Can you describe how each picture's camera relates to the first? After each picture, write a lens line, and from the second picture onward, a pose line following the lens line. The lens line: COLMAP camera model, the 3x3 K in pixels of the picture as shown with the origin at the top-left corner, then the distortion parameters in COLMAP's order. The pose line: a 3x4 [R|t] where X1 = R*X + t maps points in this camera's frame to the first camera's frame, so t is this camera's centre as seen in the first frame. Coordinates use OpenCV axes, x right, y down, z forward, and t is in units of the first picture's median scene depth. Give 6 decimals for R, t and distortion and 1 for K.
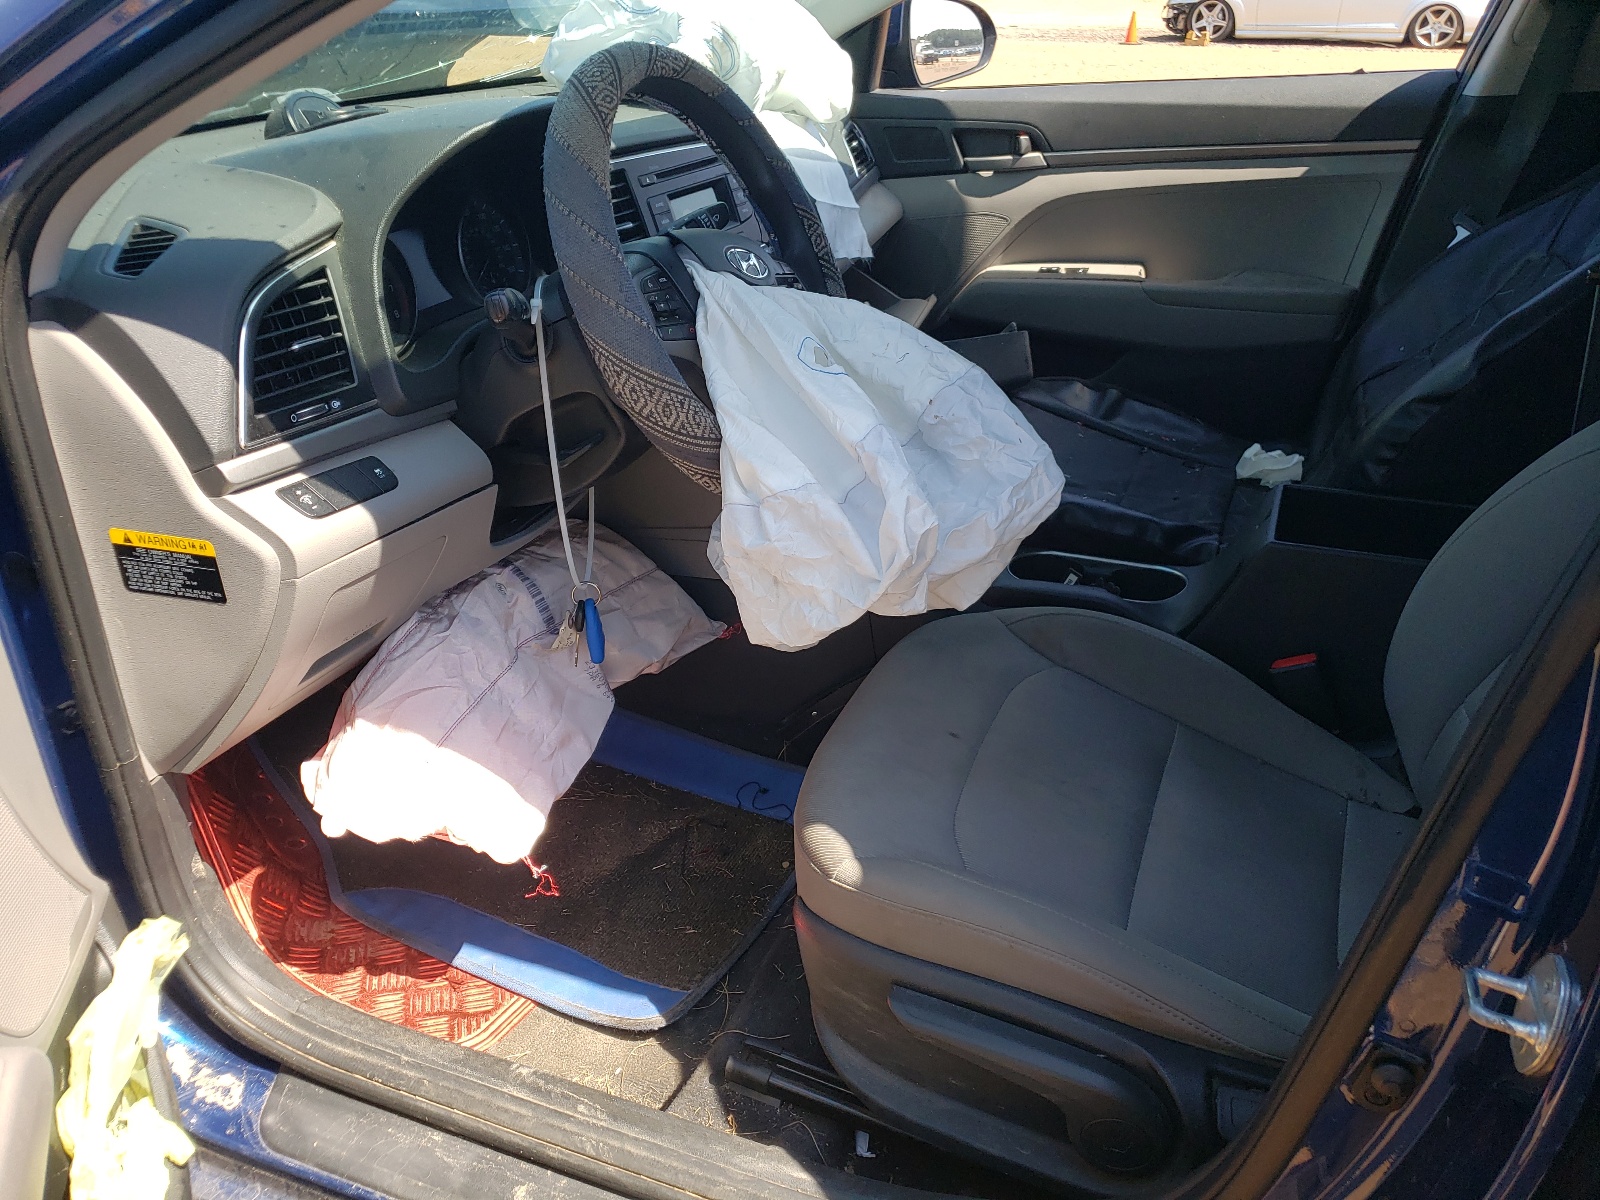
lens RADIAL K [[1317.8, 0, 800.0], [0, 1317.8, 600.0], [0, 0, 1]] dist [-0.001382, 0.129305]
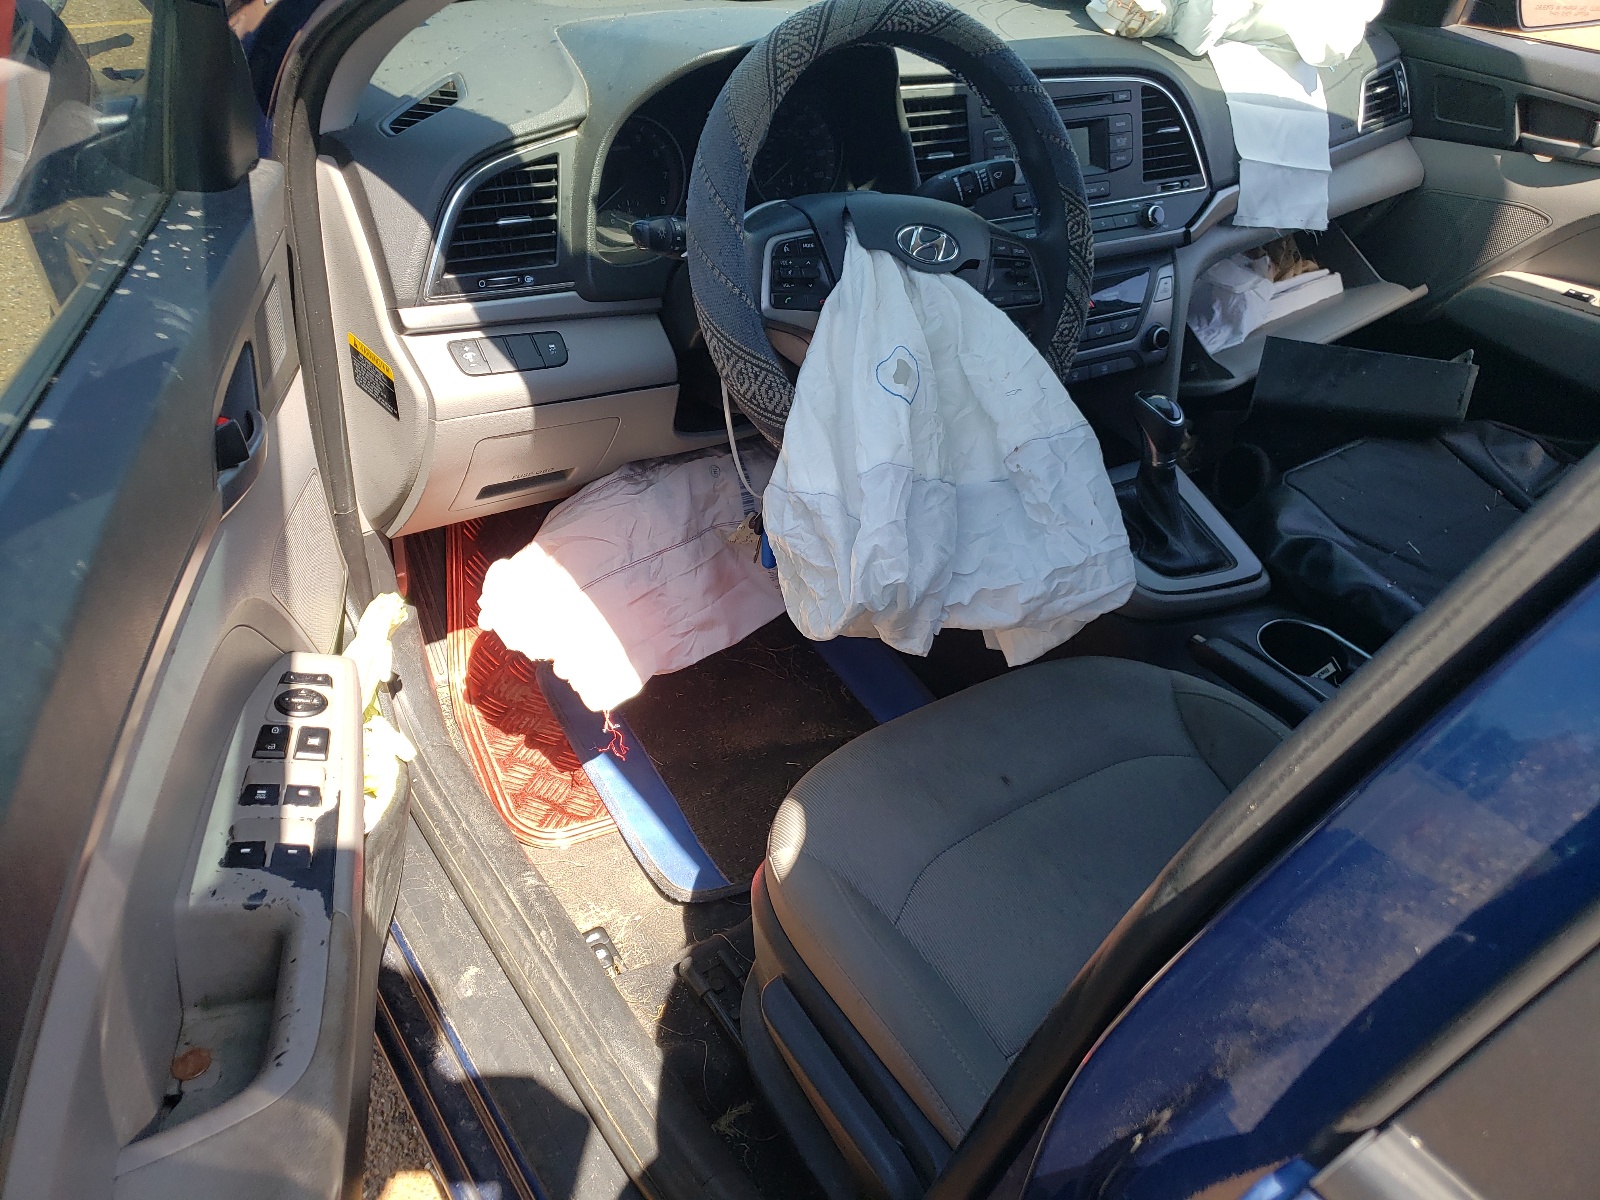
lens RADIAL K [[1296.7, 0, 760.2], [0, 1296.7, 594.3], [0, 0, 1]] dist [0.039810, 0.000677]
pose [[0.831160, 0.370173, -0.414904, 0.361219], [-0.311830, 0.928116, 0.203380, -0.182527], [0.460365, -0.039662, 0.886843, 0.100673]]
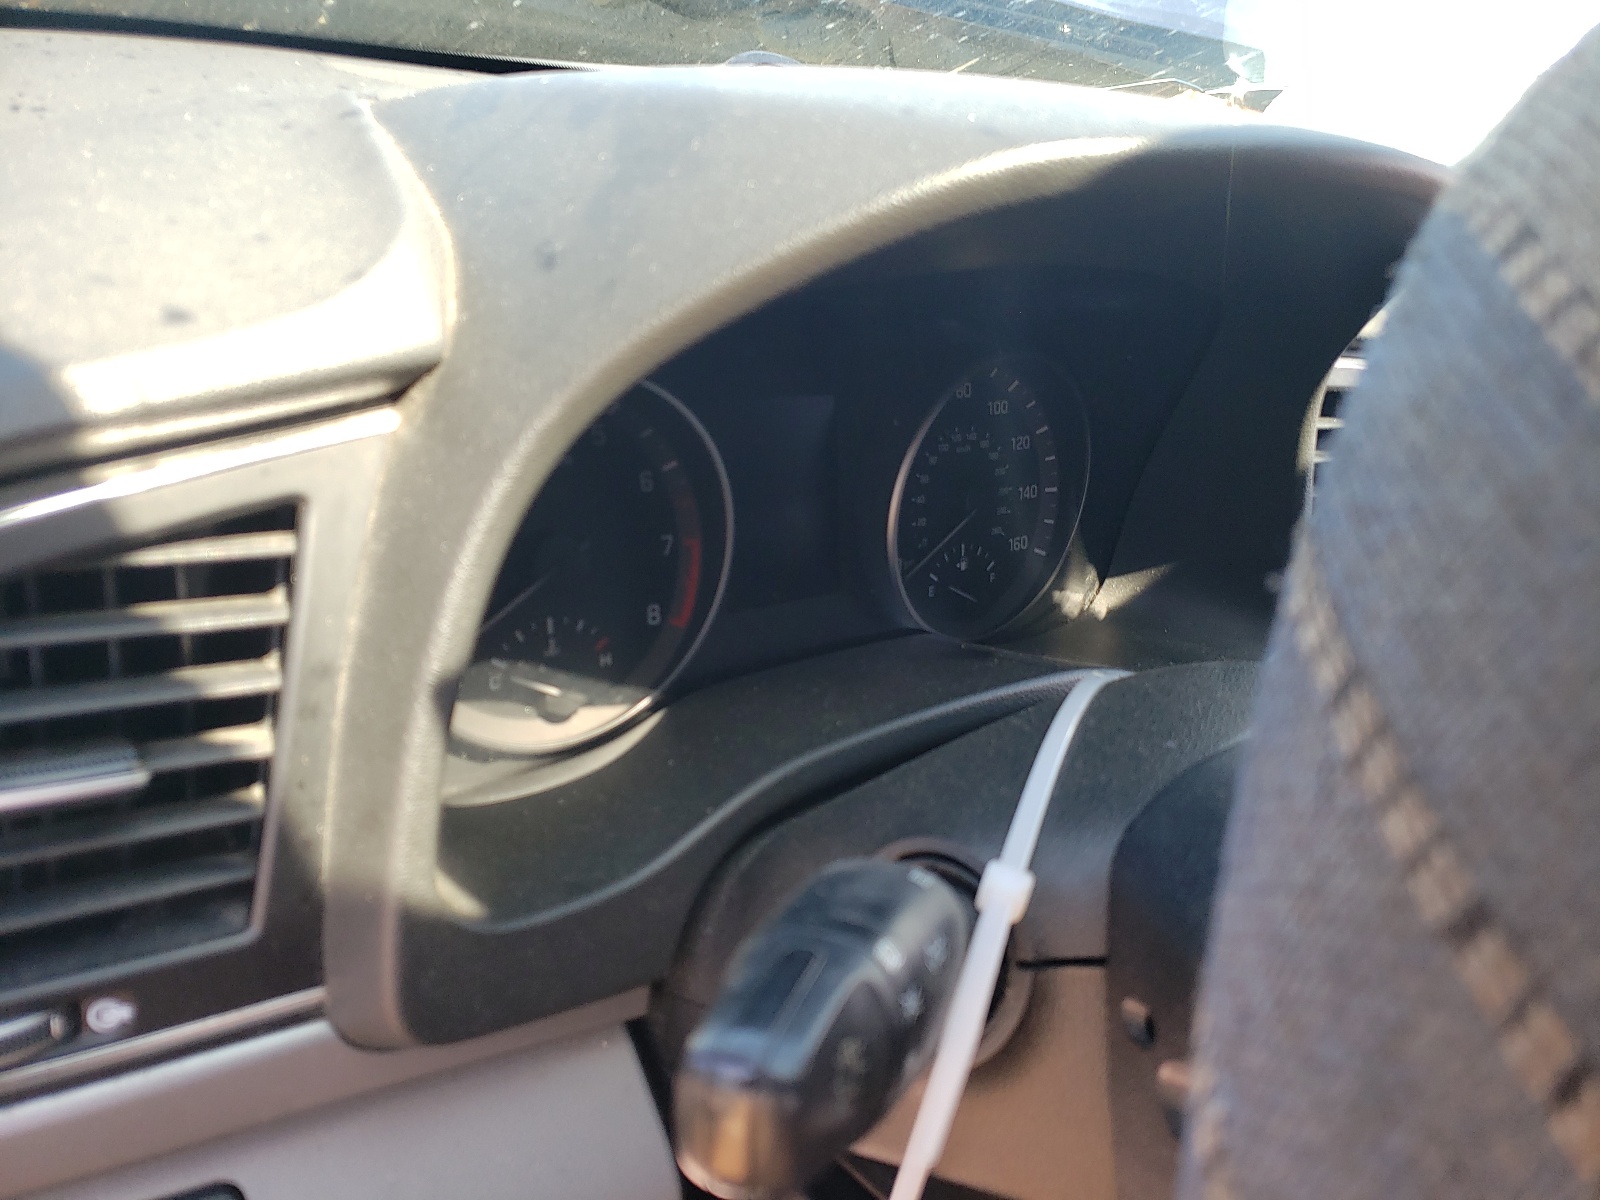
lens RADIAL K [[1317.8, 0, 800.0], [0, 1317.8, 600.0], [0, 0, 1]] dist [-0.001382, 0.129305]
pose [[0.875148, 0.348514, -0.335639, -0.175334], [-0.375459, 0.926688, -0.016739, -0.262052], [0.305199, 0.140668, 0.941842, 0.775920]]
